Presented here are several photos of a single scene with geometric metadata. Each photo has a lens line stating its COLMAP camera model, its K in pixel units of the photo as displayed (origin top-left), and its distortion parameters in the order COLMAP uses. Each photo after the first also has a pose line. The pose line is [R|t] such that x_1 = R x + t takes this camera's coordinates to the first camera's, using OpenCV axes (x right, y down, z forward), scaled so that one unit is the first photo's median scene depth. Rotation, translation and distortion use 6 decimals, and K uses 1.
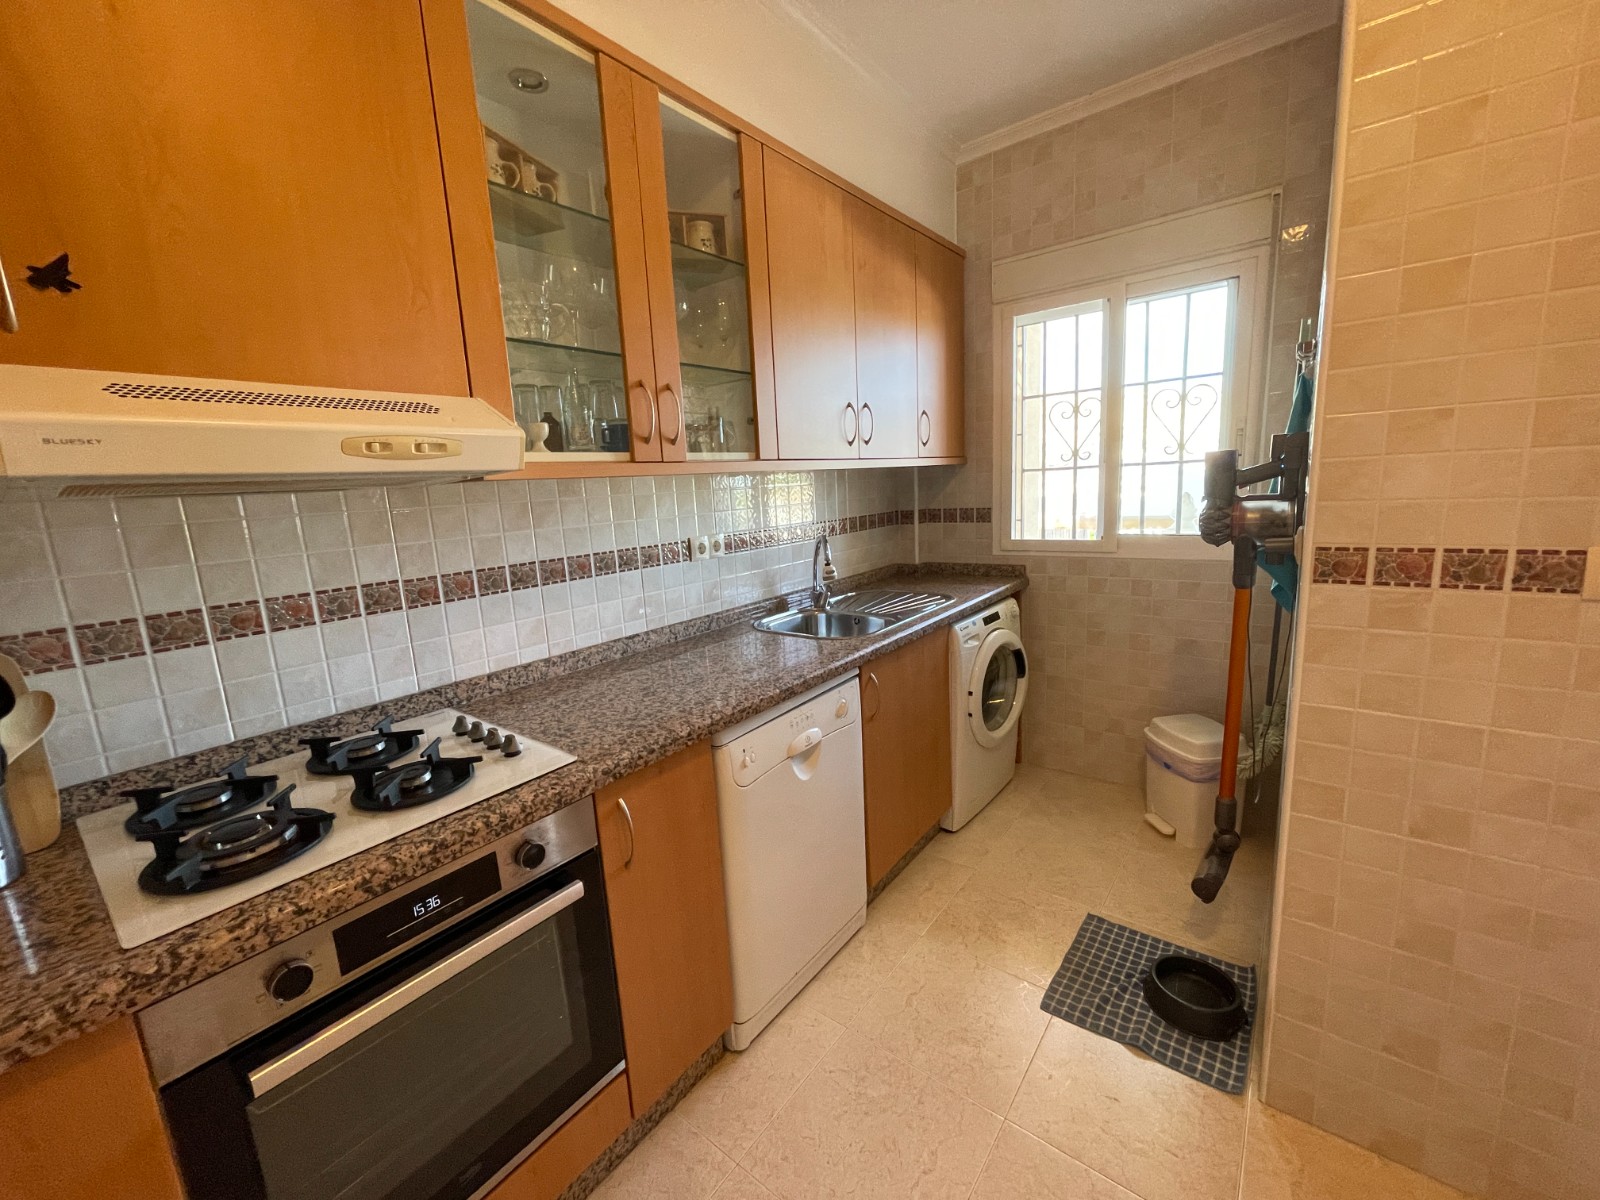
lens RADIAL K [[646.2, 0, 793.0], [0, 646.2, 599.1], [0, 0, 1]] dist [-0.000809, 0.000081]
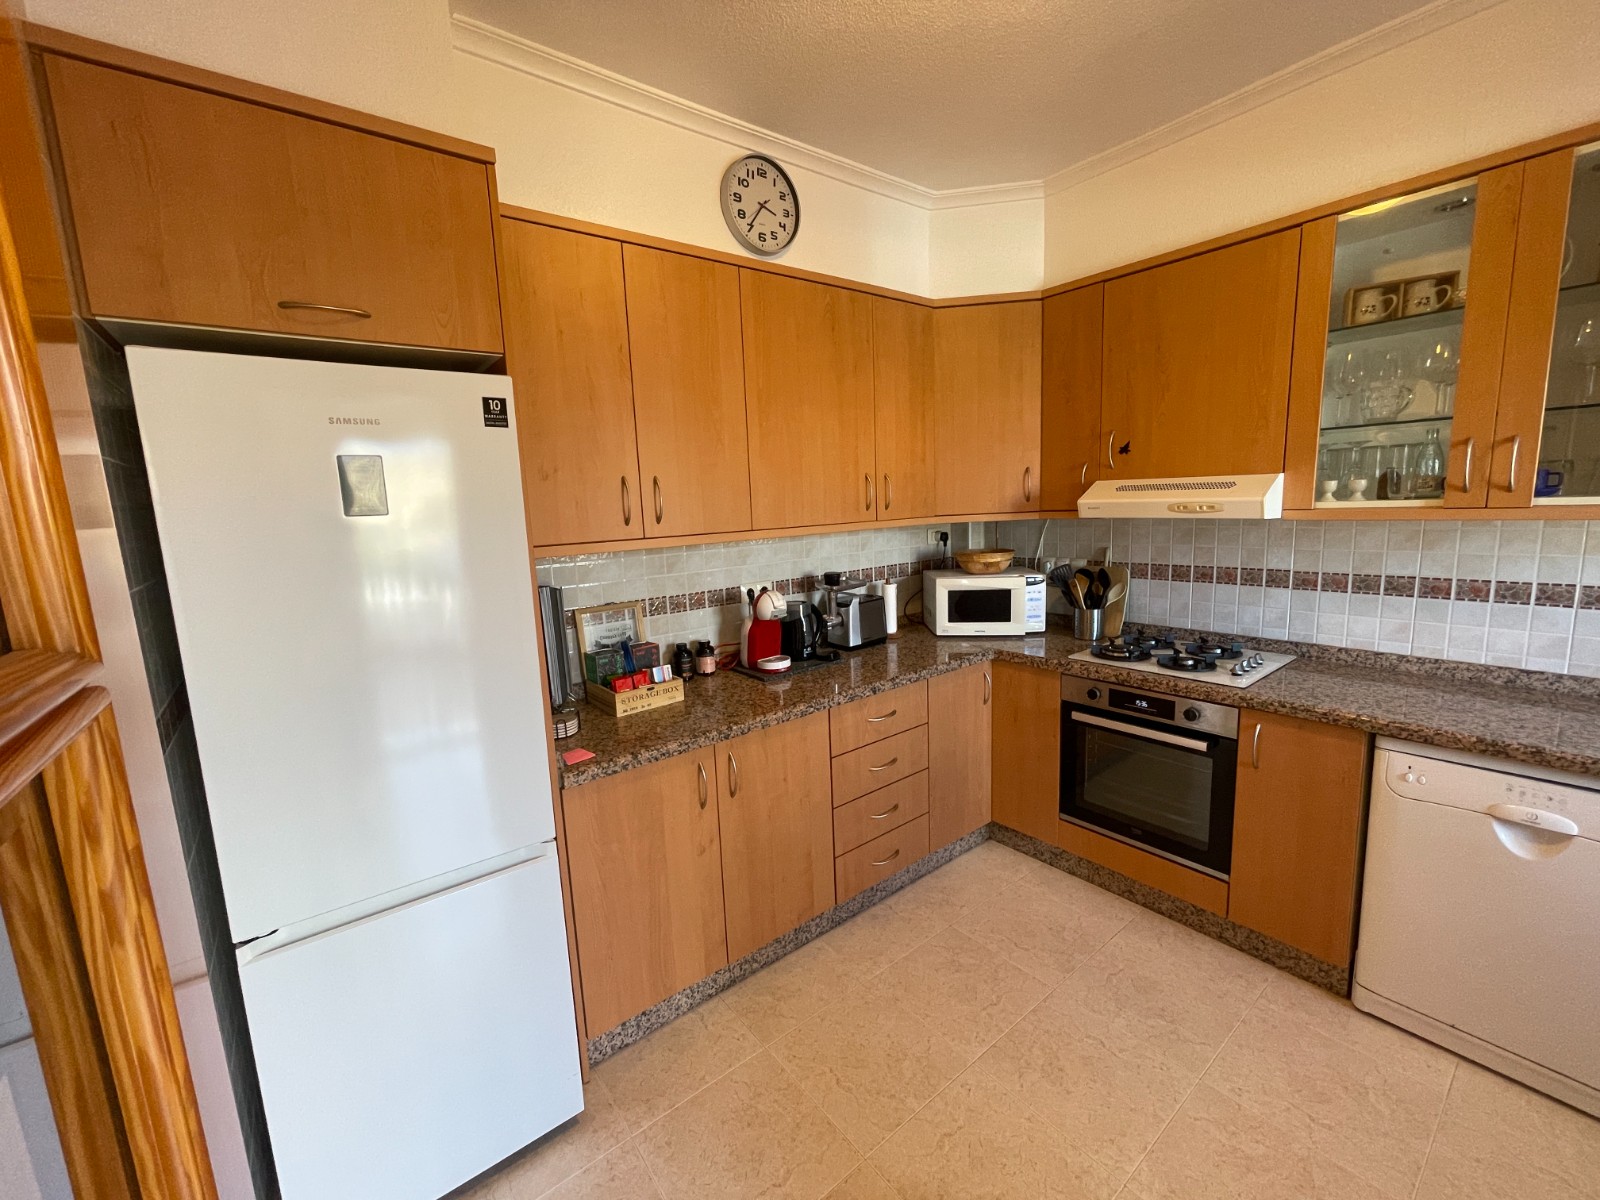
lens RADIAL K [[646.2, 0, 801.2], [0, 646.2, 599.4], [0, 0, 1]] dist [-0.000809, 0.000081]
pose [[-0.232818, 0.214312, -0.948613, 1.234251], [-0.117667, 0.962044, 0.246225, -0.213122], [0.965376, 0.168946, -0.198764, 0.137505]]
